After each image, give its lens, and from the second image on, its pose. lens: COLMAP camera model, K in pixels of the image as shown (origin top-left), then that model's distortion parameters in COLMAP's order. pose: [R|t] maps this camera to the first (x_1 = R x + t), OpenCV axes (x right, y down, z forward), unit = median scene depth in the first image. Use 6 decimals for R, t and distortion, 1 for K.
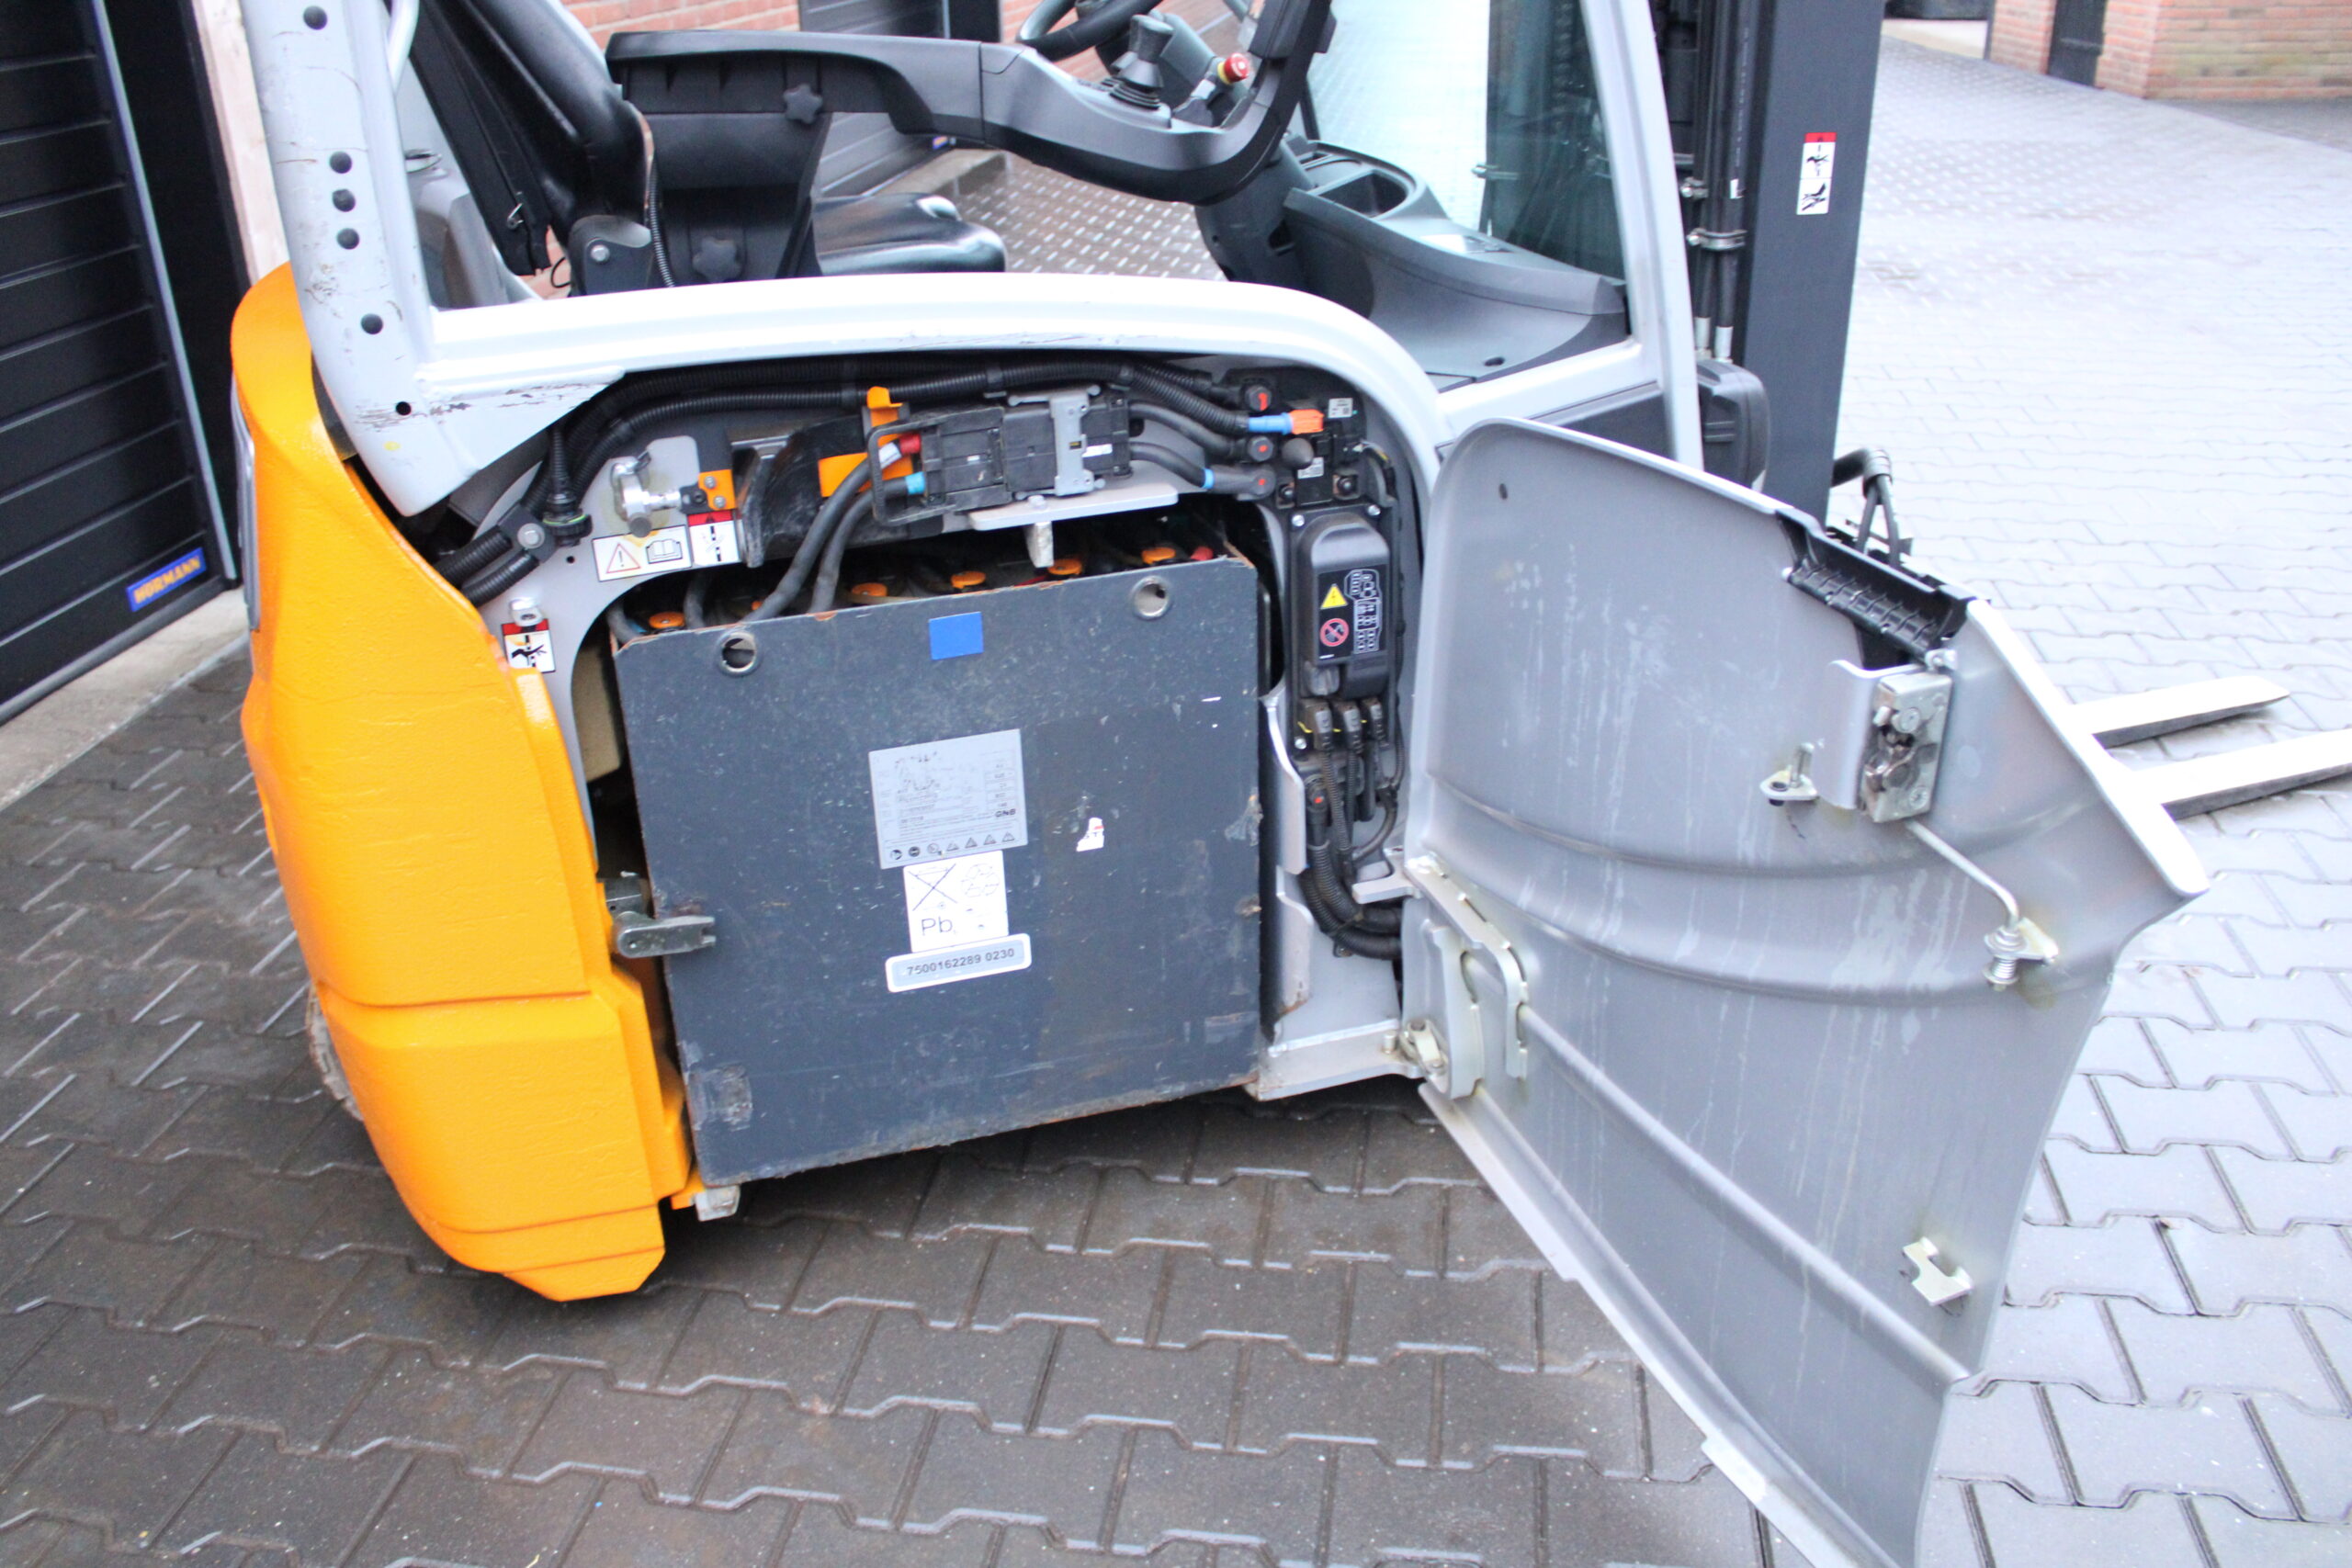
lens RADIAL K [[1952.7, 0, 1207.7], [0, 1952.7, 774.0], [0, 0, 1]] dist [-0.170228, 0.162643]
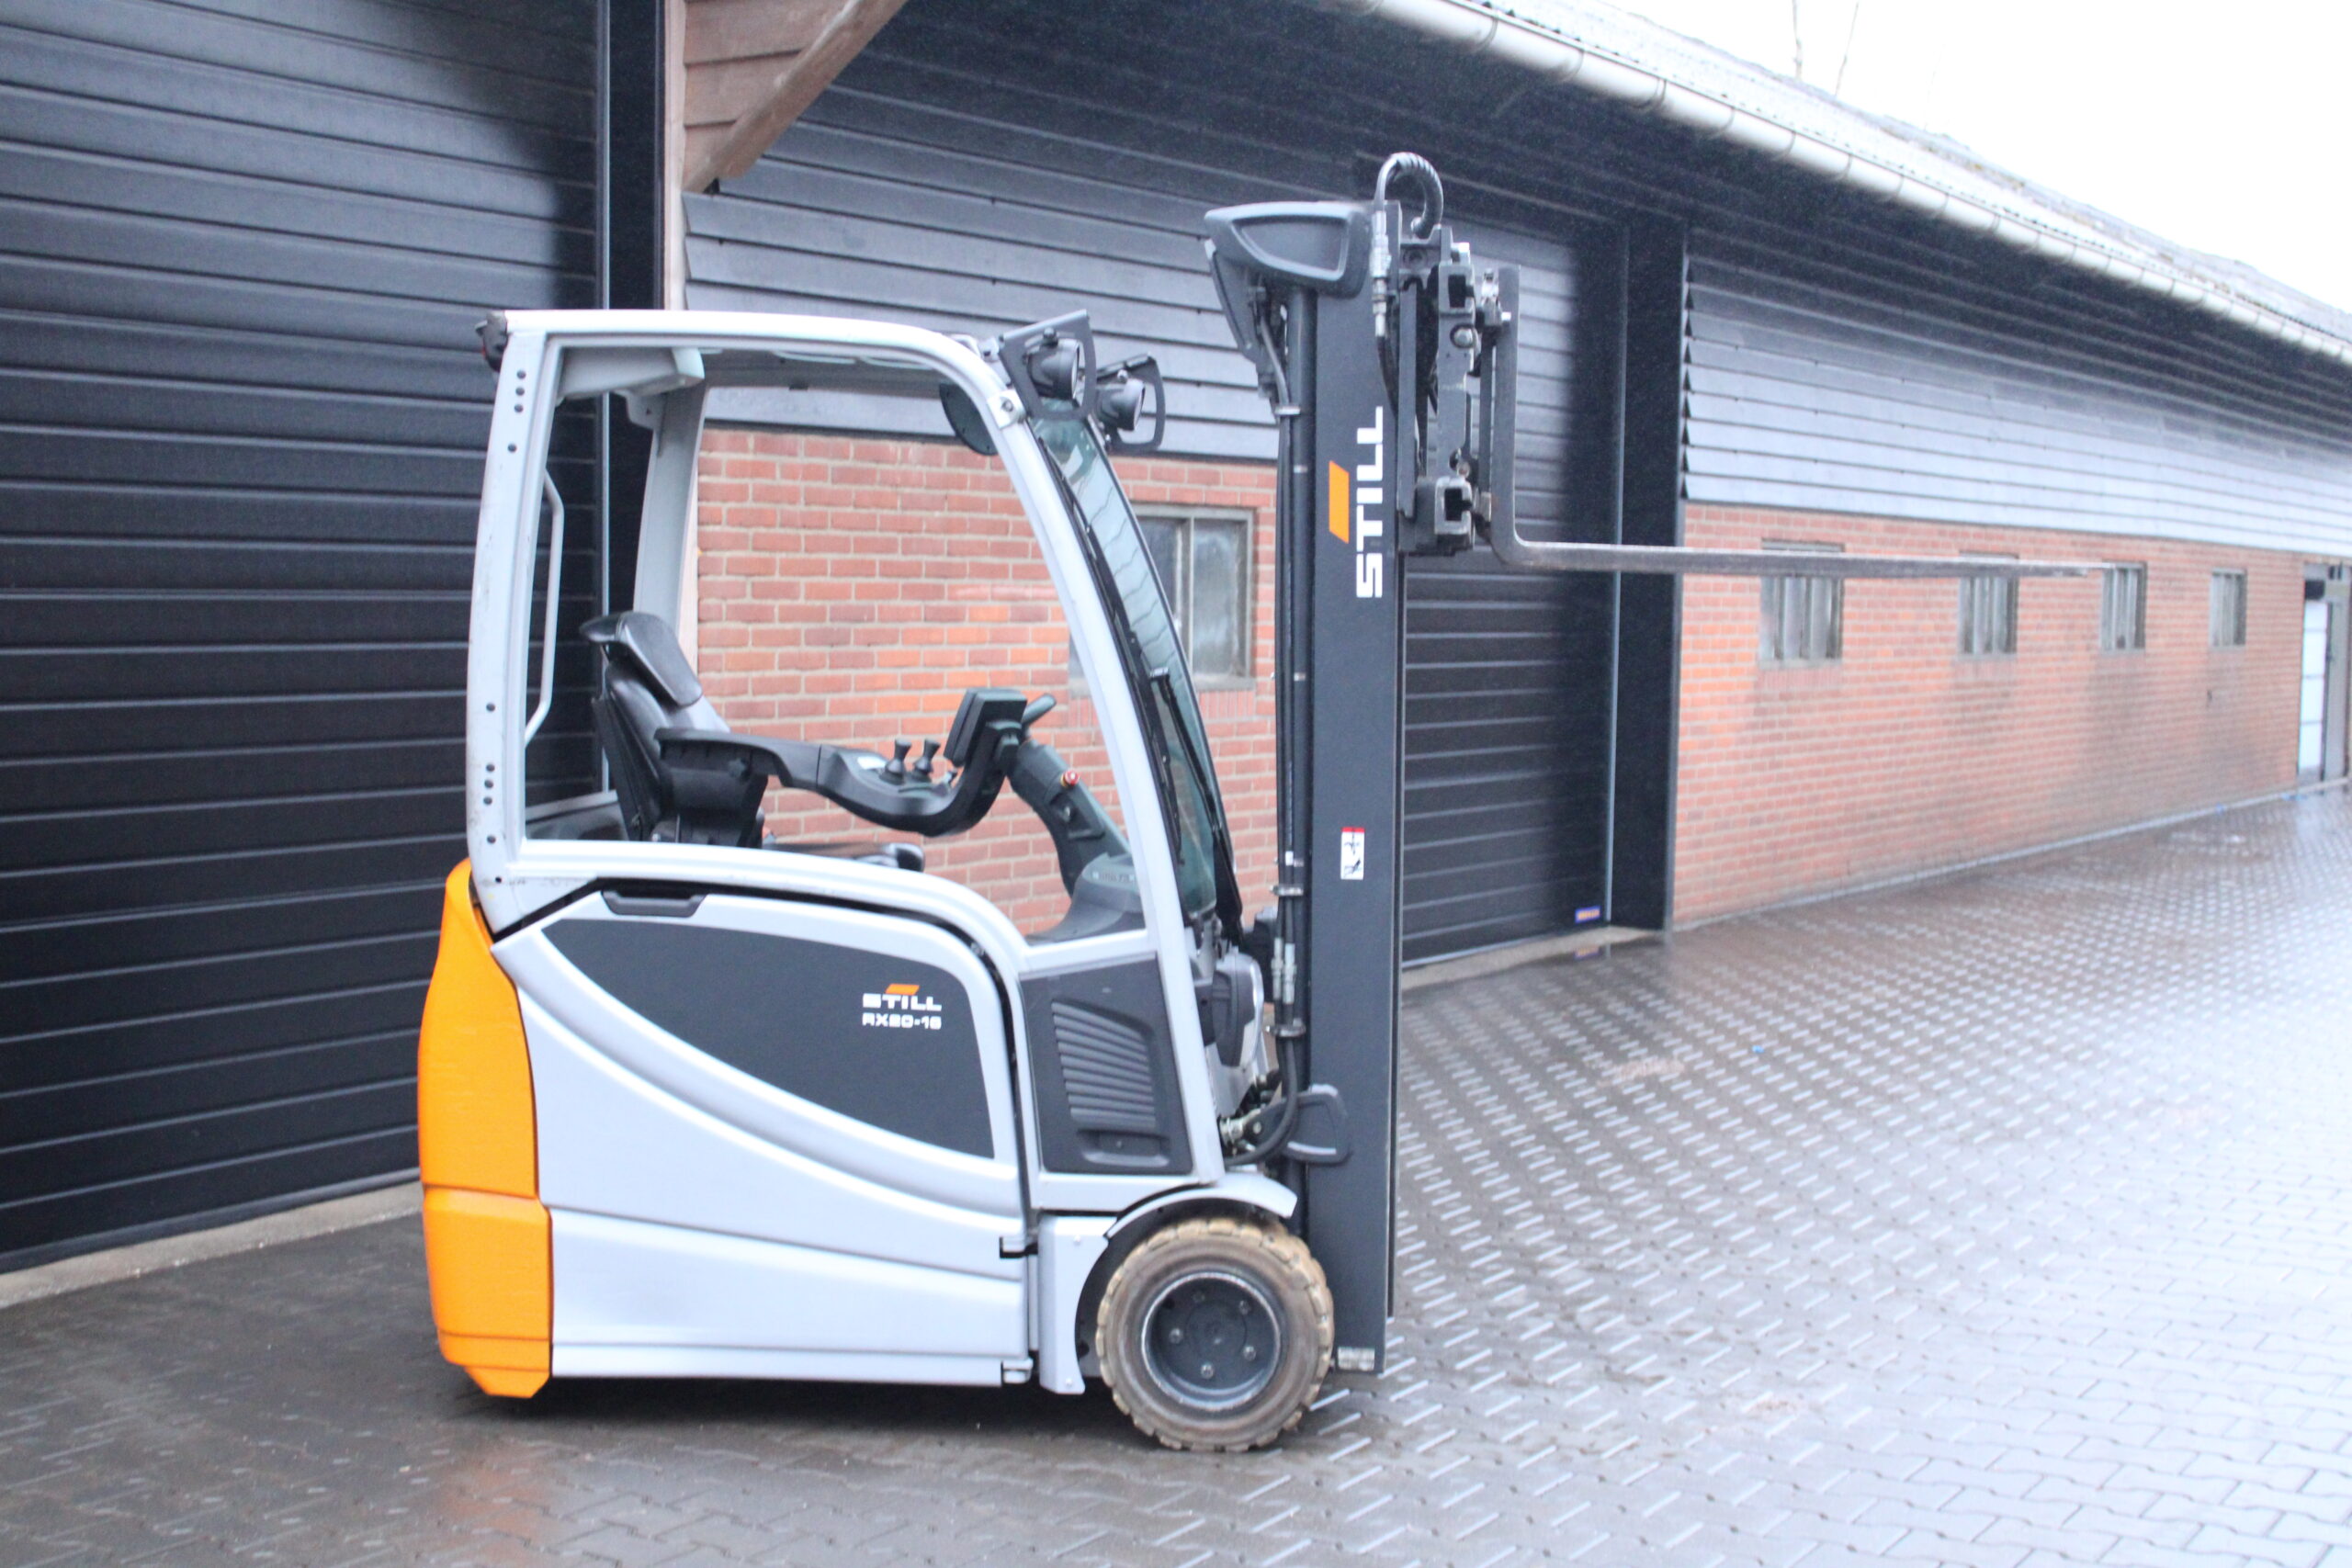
lens RADIAL K [[2970.4, 0, 1215.0], [0, 2970.4, 783.6], [0, 0, 1]] dist [-0.069318, 0.067952]
pose [[0.911219, 0.056458, -0.408035, 1.502859], [-0.204403, 0.921979, -0.328899, 0.577209], [0.357630, 0.383103, 0.851665, -1.446631]]
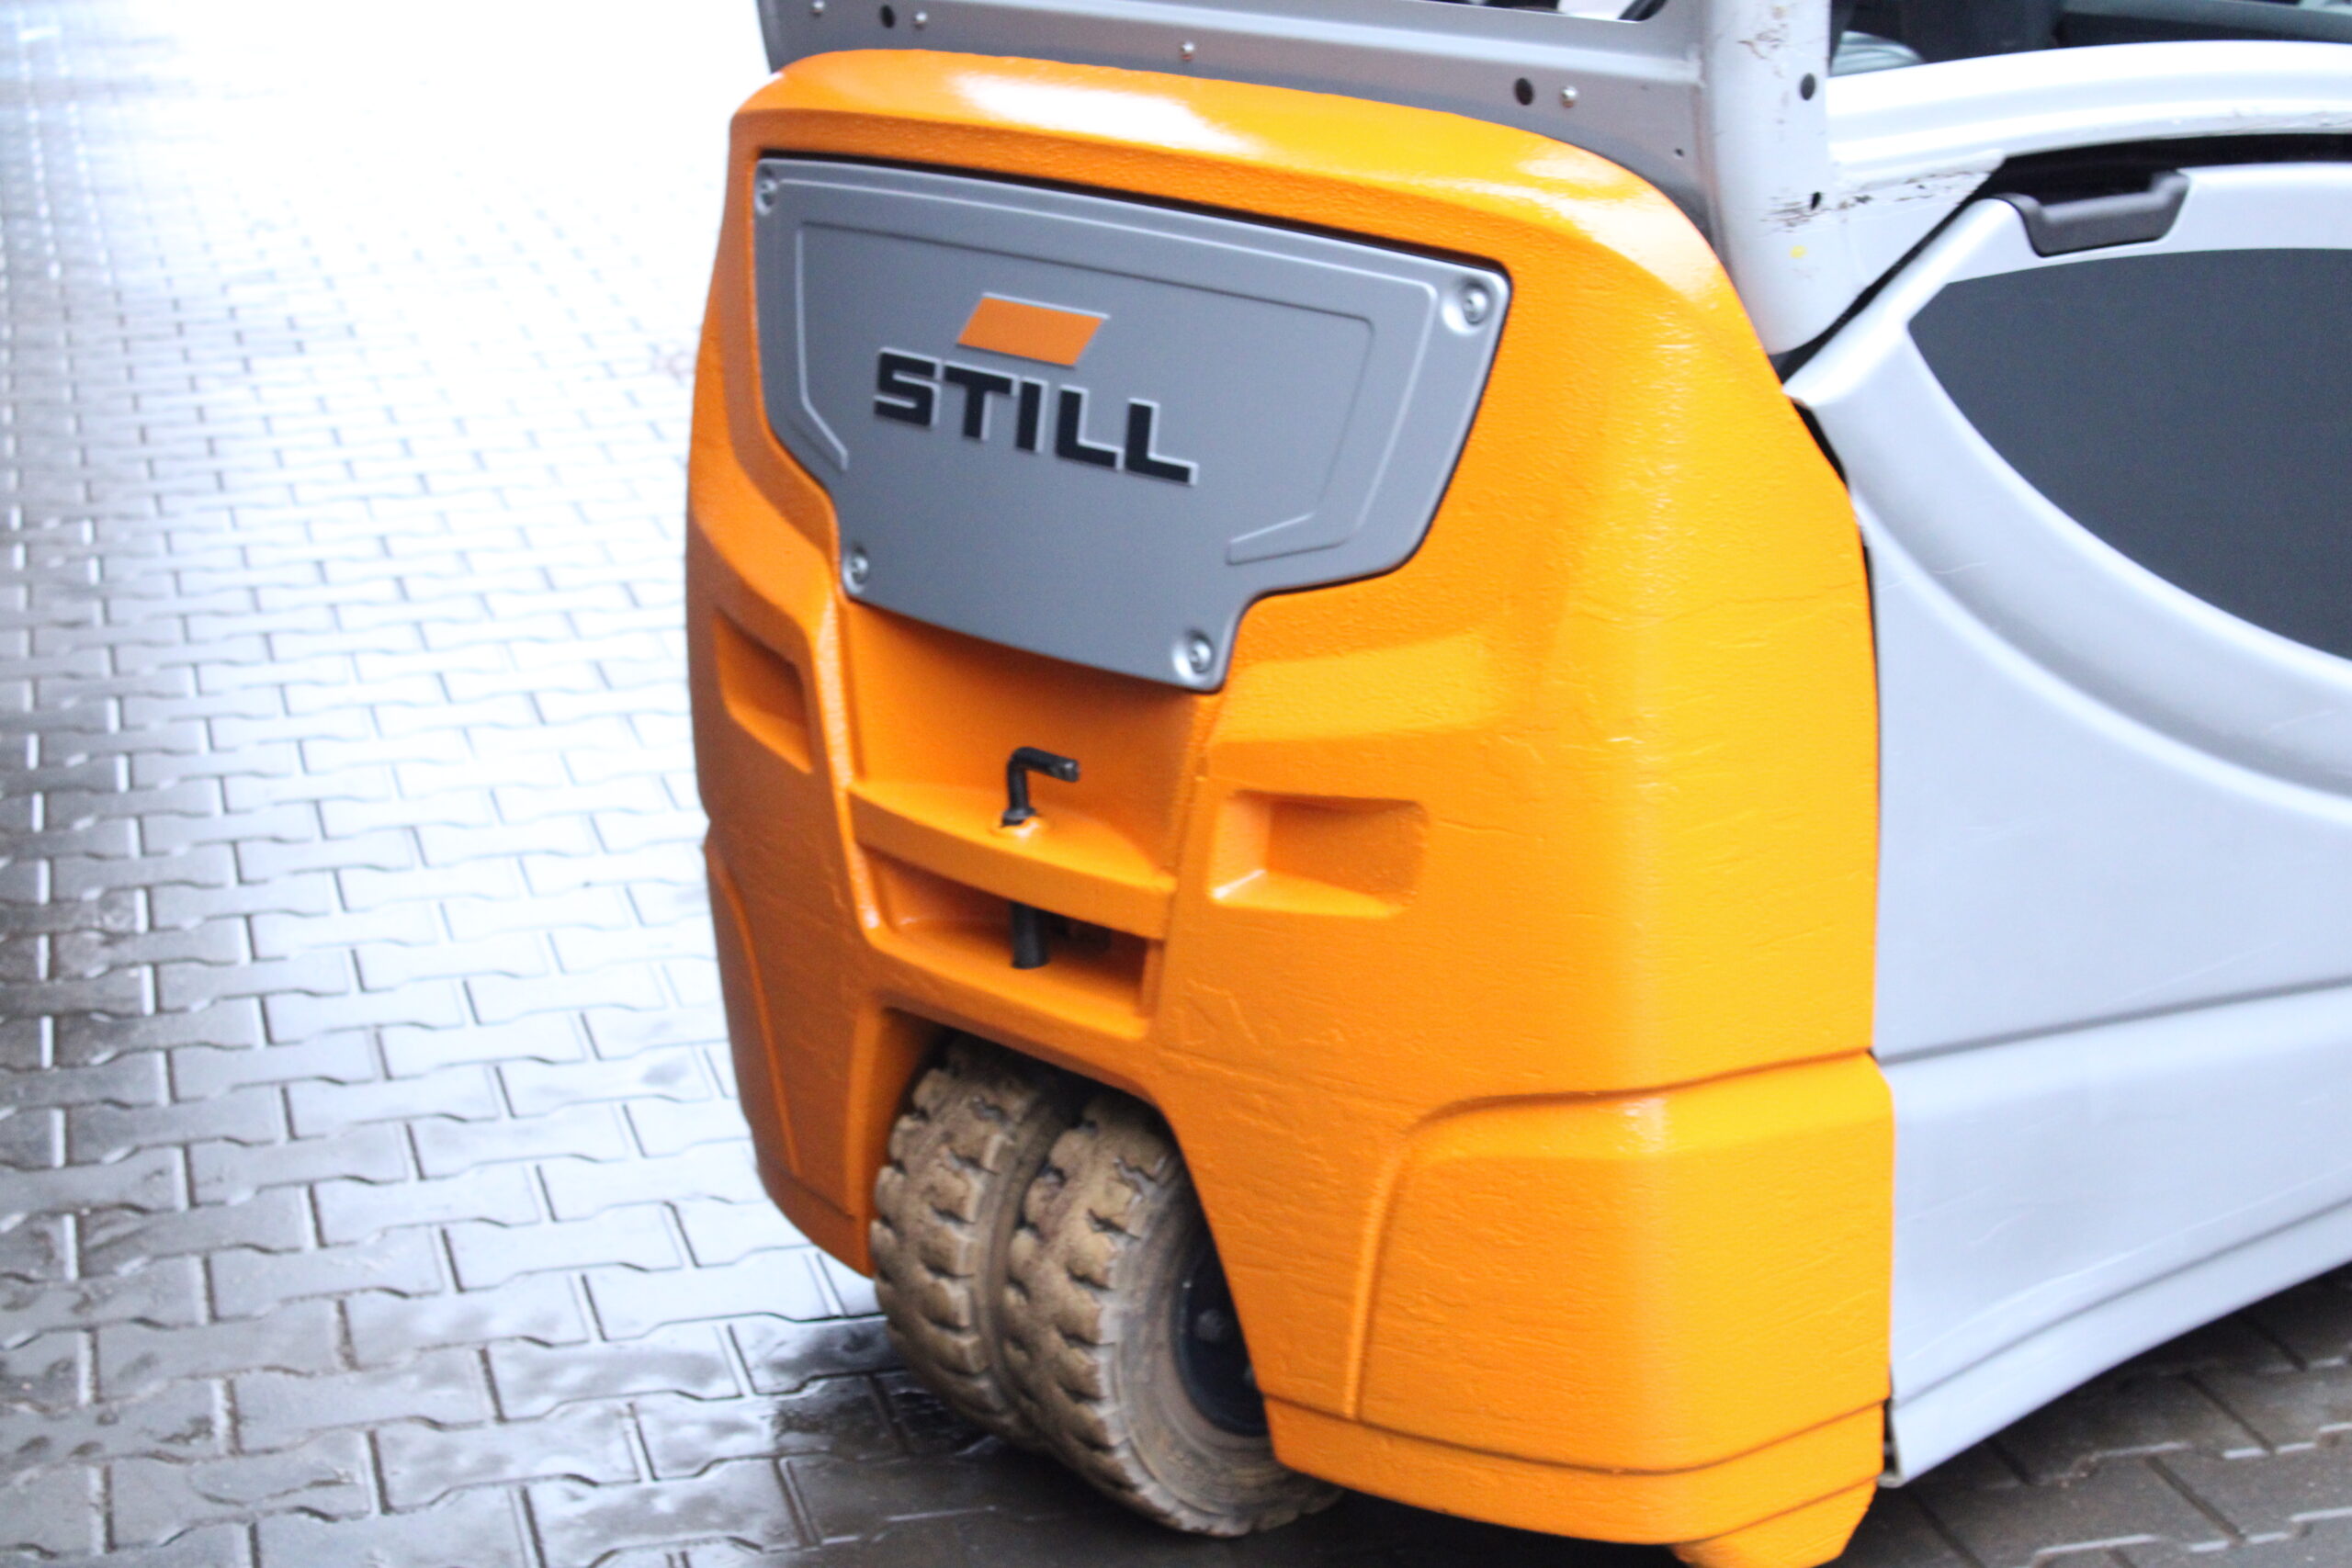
lens RADIAL K [[4518.9, 0, 1176.0], [0, 4518.9, 784.0], [0, 0, 1]] dist [-0.008008, -0.078683]
pose [[0.927452, -0.095077, 0.361653, -1.185706], [0.160369, 0.974813, -0.154989, 0.242013], [-0.337808, 0.201743, 0.919340, -0.465920]]
